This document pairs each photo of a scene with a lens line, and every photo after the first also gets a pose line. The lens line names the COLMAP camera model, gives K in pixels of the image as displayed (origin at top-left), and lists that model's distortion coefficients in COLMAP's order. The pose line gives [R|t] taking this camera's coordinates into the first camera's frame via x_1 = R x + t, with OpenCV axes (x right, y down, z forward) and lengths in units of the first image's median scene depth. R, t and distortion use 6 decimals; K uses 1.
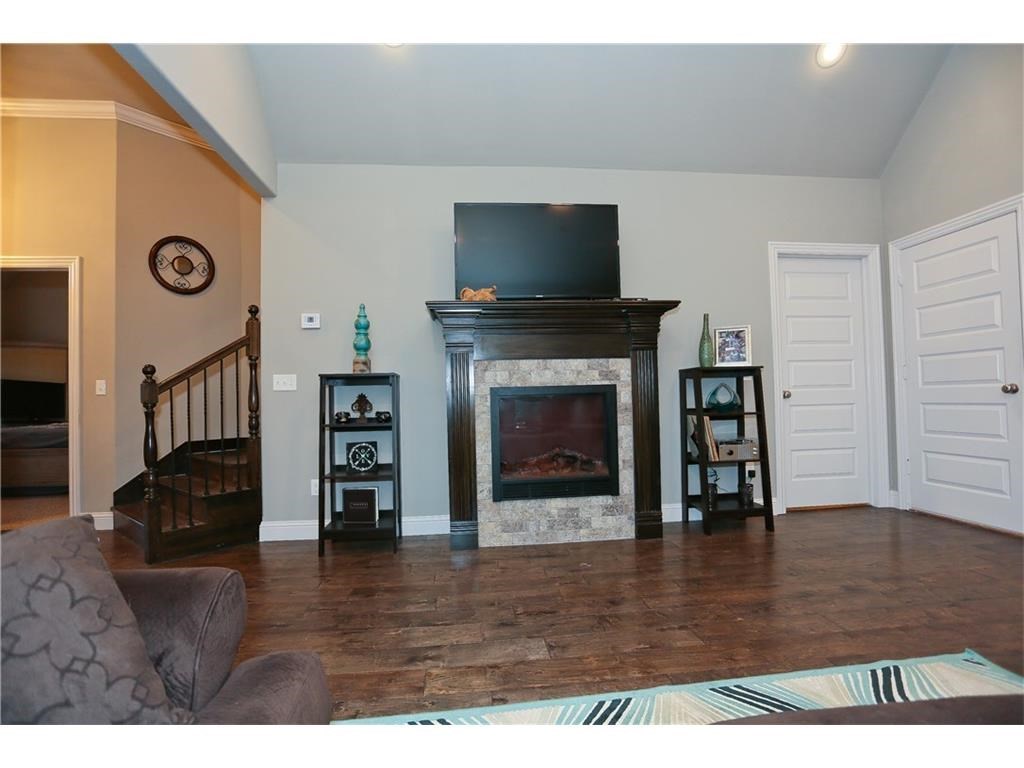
lens RADIAL K [[499.9, 0, 508.2], [0, 499.9, 387.1], [0, 0, 1]] dist [-0.070248, 0.033809]
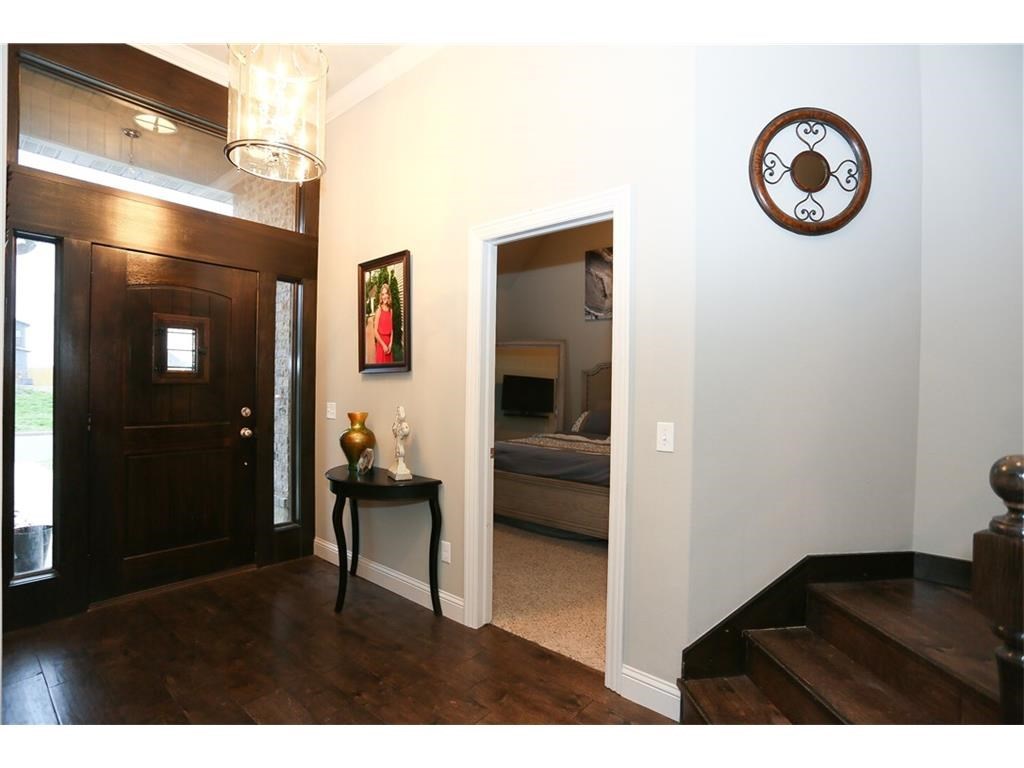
lens RADIAL K [[499.9, 0, 508.2], [0, 499.9, 387.1], [0, 0, 1]] dist [-0.070248, 0.033809]
pose [[0.705722, 0.037159, -0.707514, -0.548207], [-0.014199, 0.999165, 0.038313, -0.061864], [0.708347, -0.016992, 0.705660, 0.481363]]
